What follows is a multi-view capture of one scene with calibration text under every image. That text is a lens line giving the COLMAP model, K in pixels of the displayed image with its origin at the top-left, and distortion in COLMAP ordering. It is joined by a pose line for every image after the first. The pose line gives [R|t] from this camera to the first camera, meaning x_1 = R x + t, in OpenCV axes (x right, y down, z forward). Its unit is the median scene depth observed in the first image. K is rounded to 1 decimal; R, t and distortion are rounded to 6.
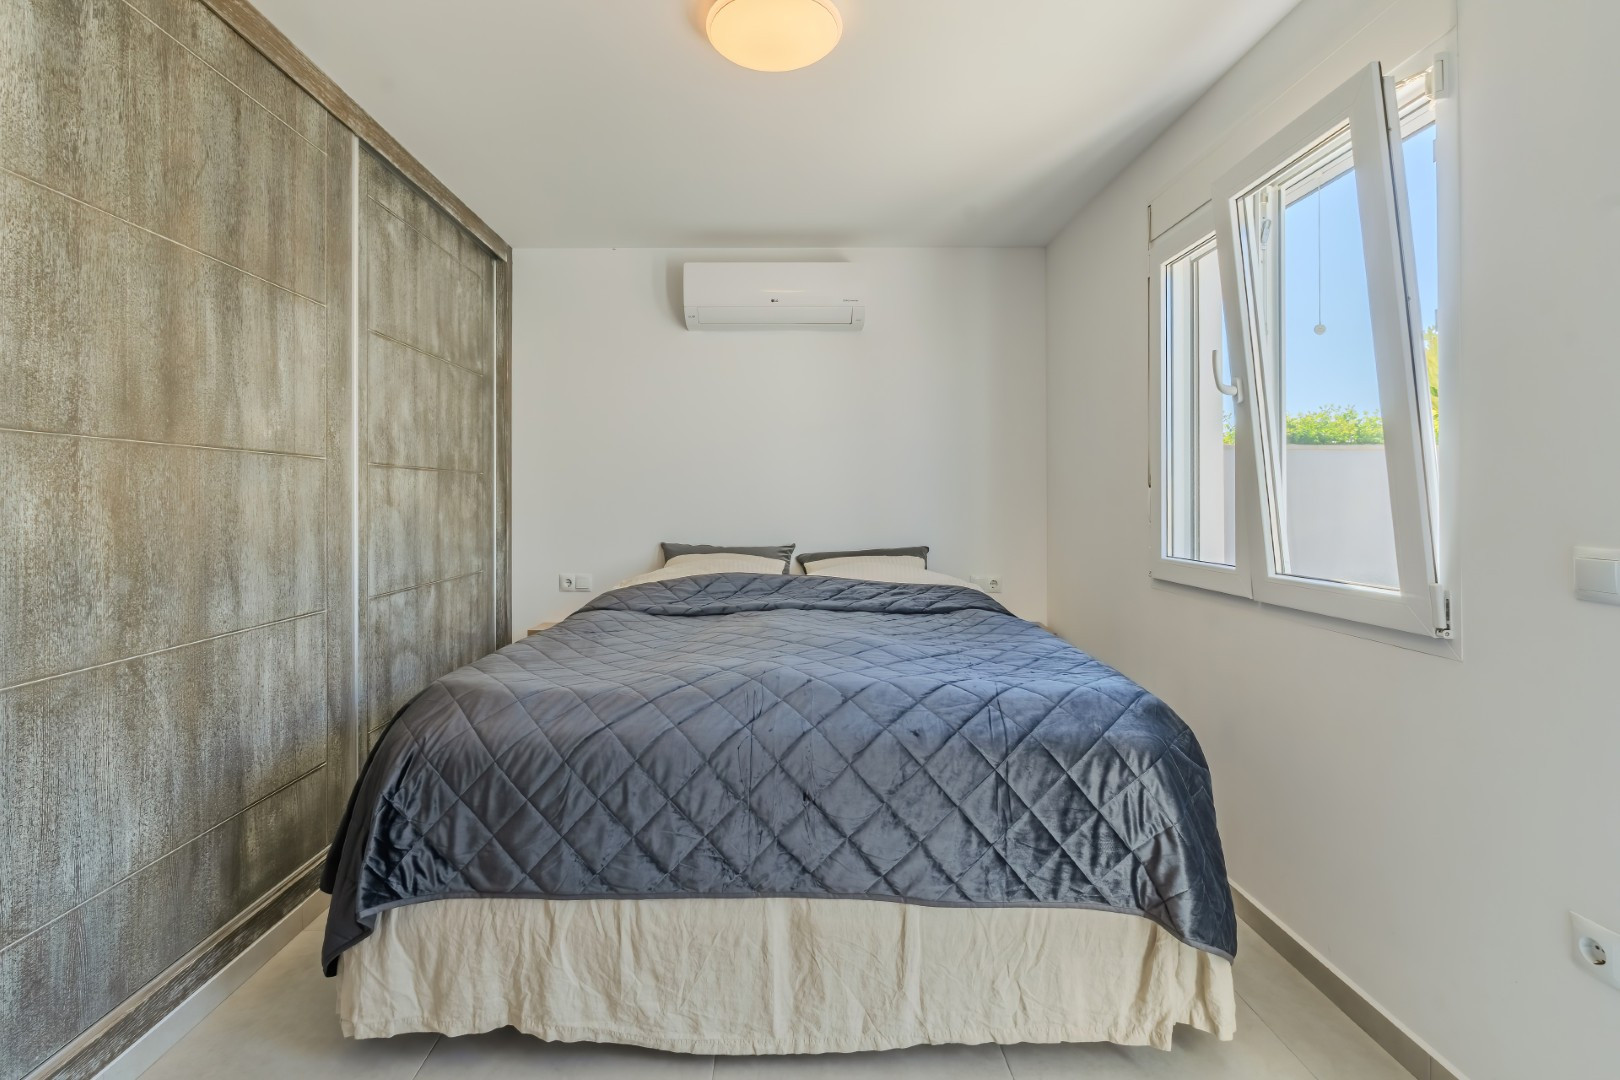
lens RADIAL K [[754.7, 0, 770.3], [0, 754.7, 504.3], [0, 0, 1]] dist [-0.014200, 0.003682]
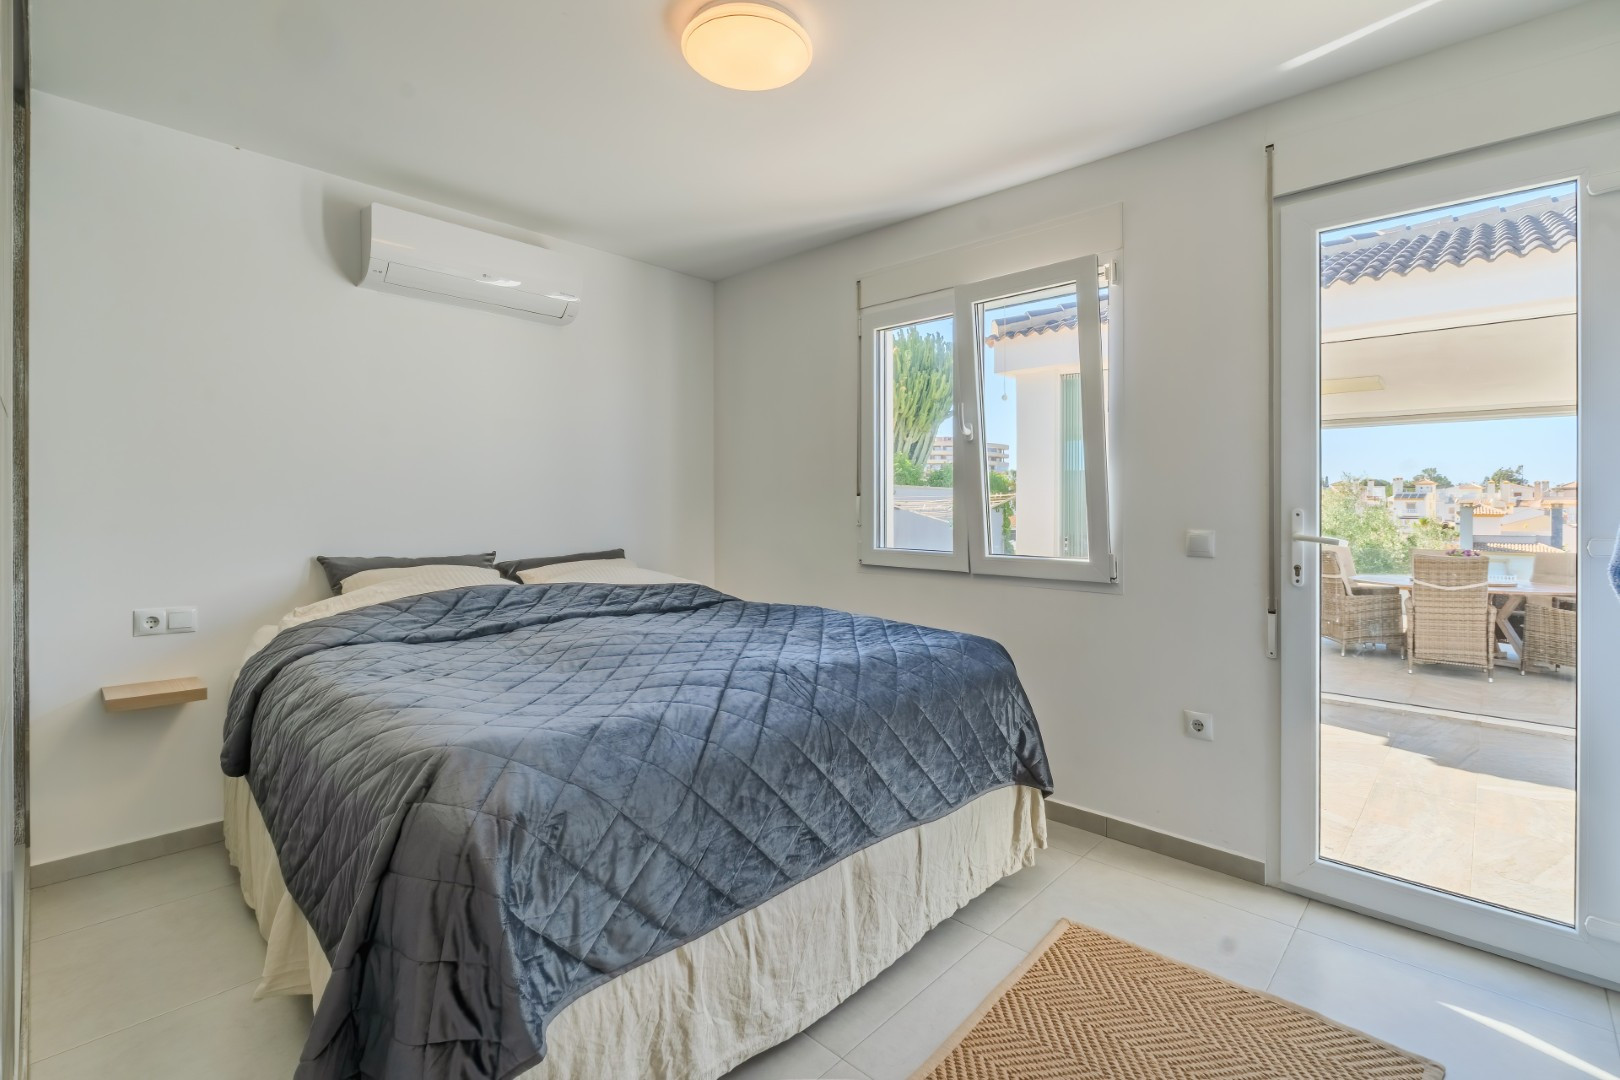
lens RADIAL K [[754.7, 0, 799.9], [0, 754.7, 513.0], [0, 0, 1]] dist [-0.014200, 0.003682]
pose [[0.679240, 0.000243, 0.733916, -0.864065], [-0.004239, 0.999985, 0.003592, 0.004941], [-0.733904, -0.005551, 0.679231, 0.290398]]
